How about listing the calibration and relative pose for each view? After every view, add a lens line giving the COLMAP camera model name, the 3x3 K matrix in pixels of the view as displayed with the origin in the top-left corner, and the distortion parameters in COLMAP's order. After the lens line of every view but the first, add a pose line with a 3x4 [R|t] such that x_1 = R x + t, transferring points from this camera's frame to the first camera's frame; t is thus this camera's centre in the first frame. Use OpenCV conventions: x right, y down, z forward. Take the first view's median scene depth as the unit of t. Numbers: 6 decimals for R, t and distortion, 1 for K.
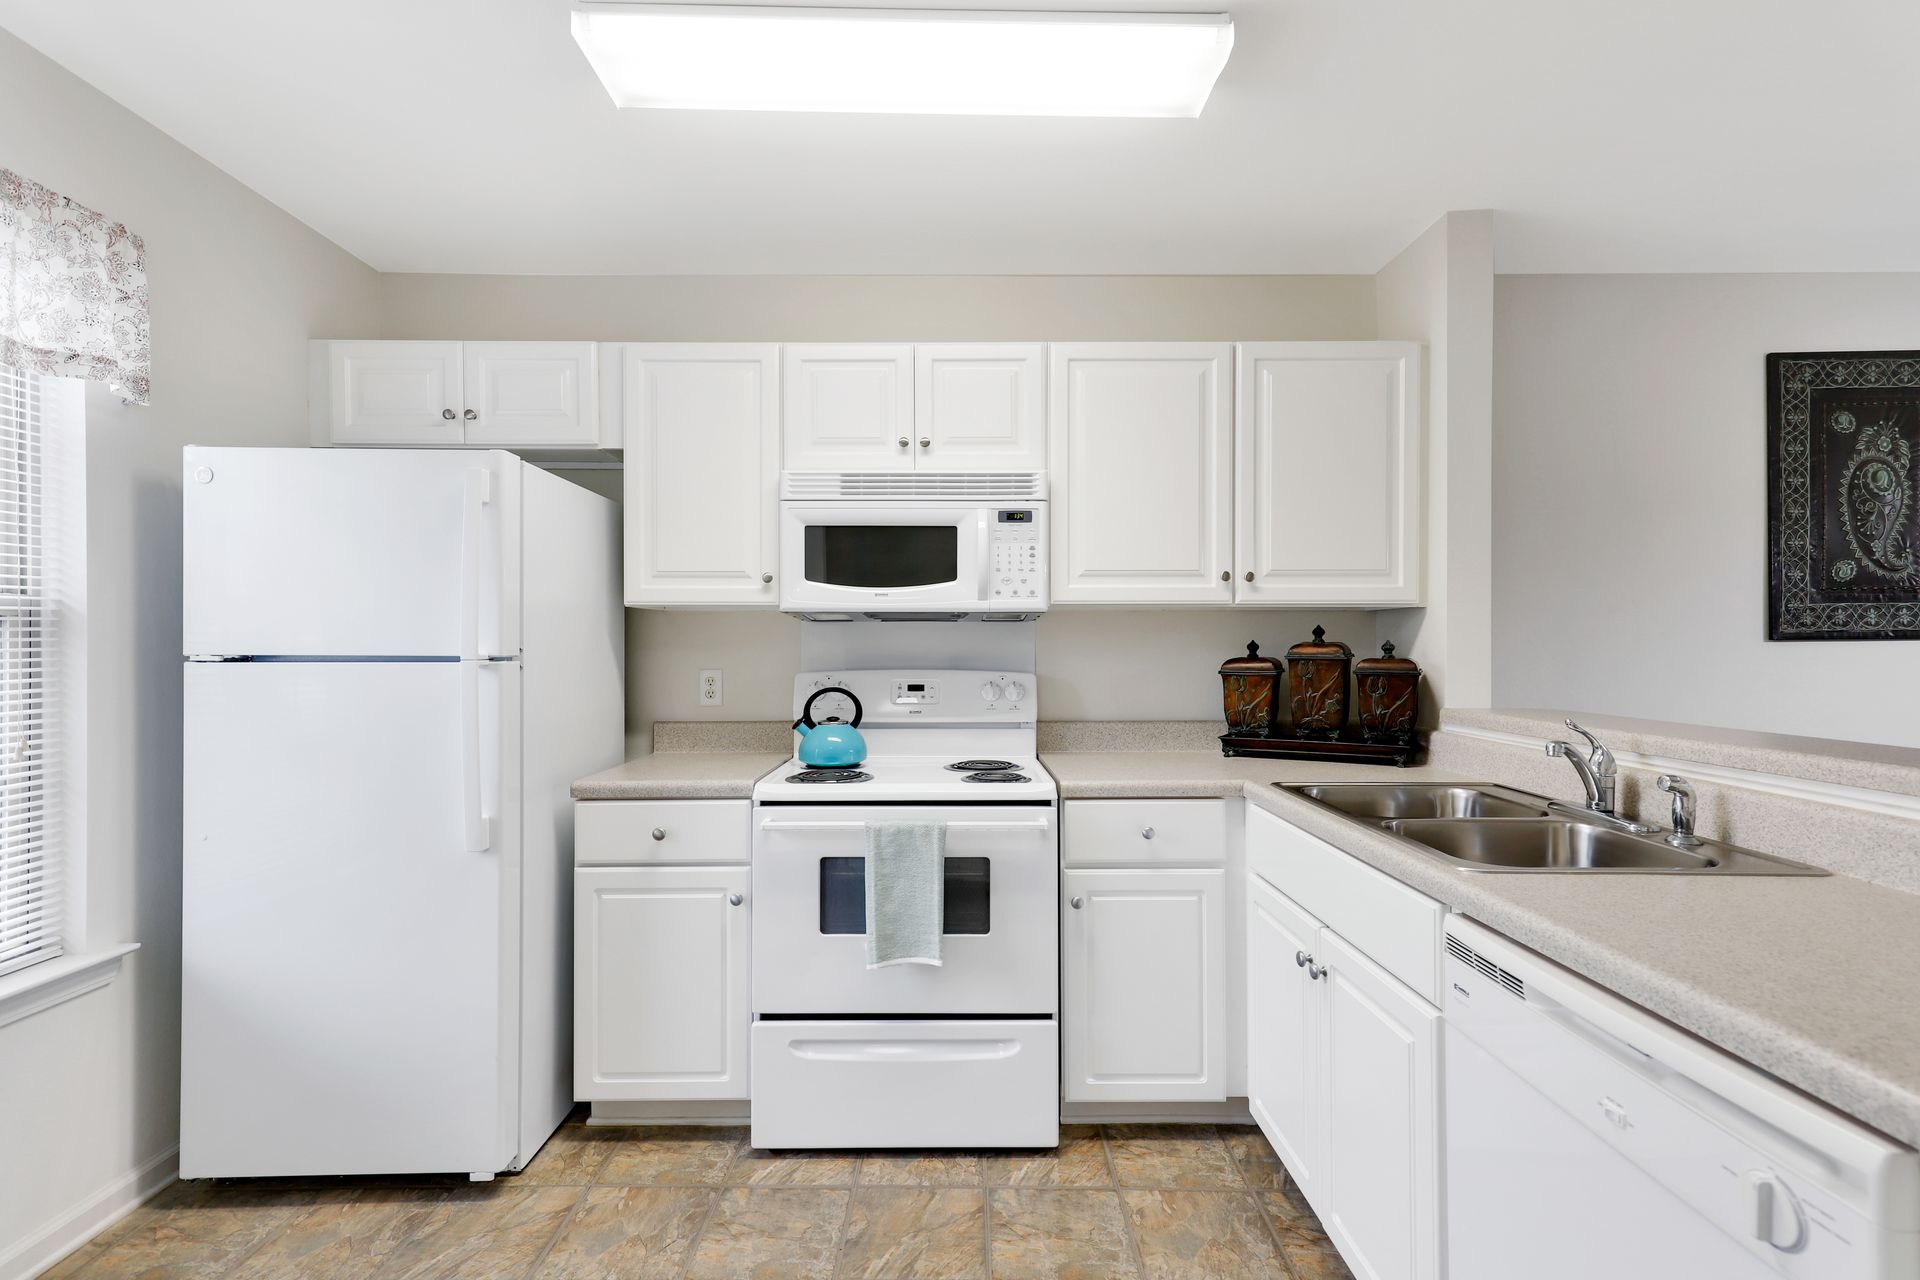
lens RADIAL K [[878.8, 0, 962.0], [0, 878.8, 660.4], [0, 0, 1]] dist [0.001490, 0.002081]
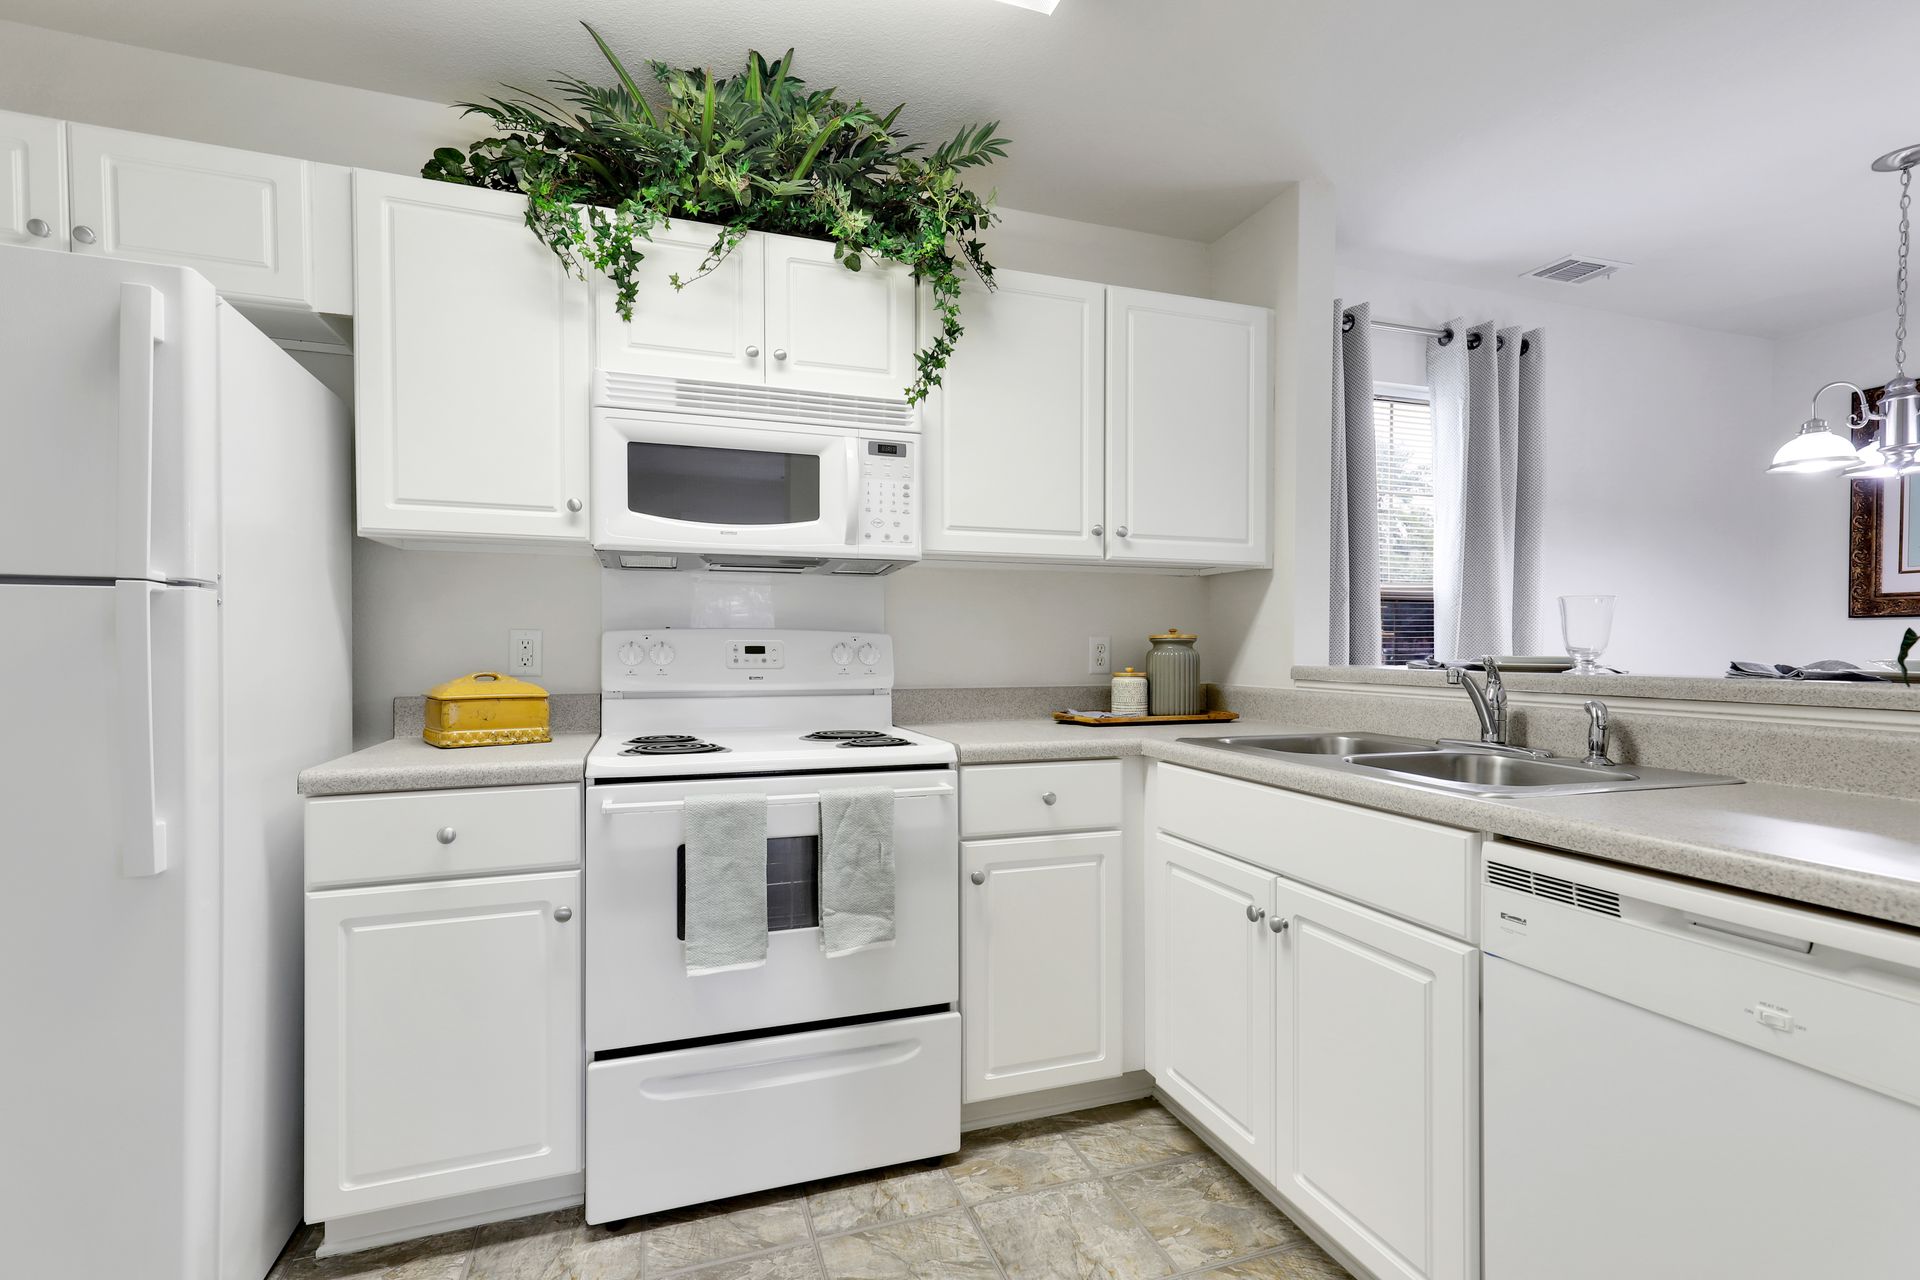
lens RADIAL K [[878.8, 0, 967.9], [0, 878.8, 670.0], [0, 0, 1]] dist [0.001490, 0.002081]
pose [[0.943449, -0.005801, 0.331467, -0.151113], [0.001921, 0.999926, 0.012032, 0.044084], [-0.331512, -0.010714, 0.943390, 0.143248]]
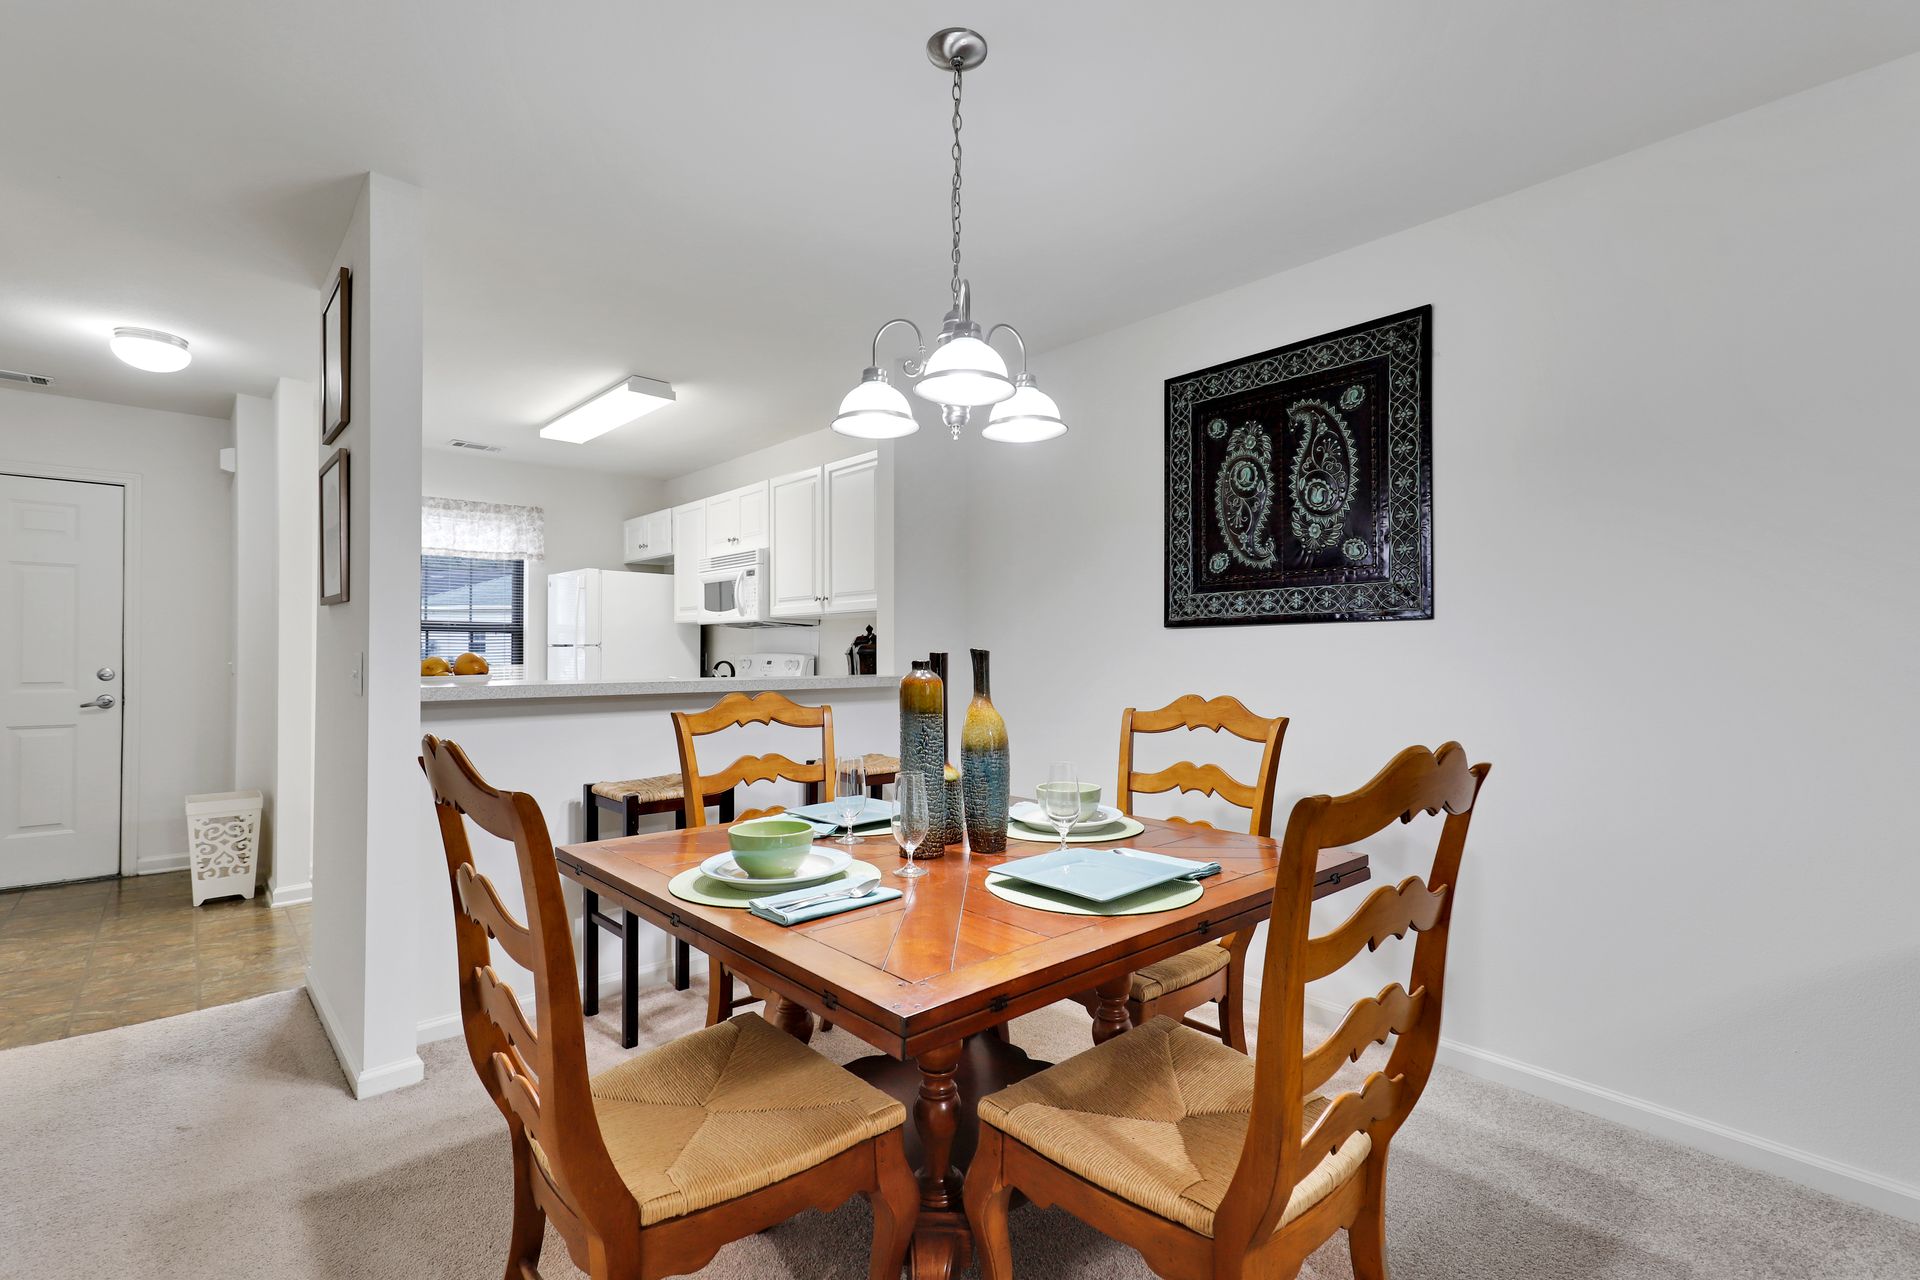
lens RADIAL K [[878.8, 0, 959.5], [0, 878.8, 636.8], [0, 0, 1]] dist [0.001490, 0.002081]
pose [[0.676157, -0.012669, -0.736648, 1.753885], [0.004267, 0.999903, -0.013280, 0.003811], [0.736745, 0.005836, 0.676146, 0.023099]]
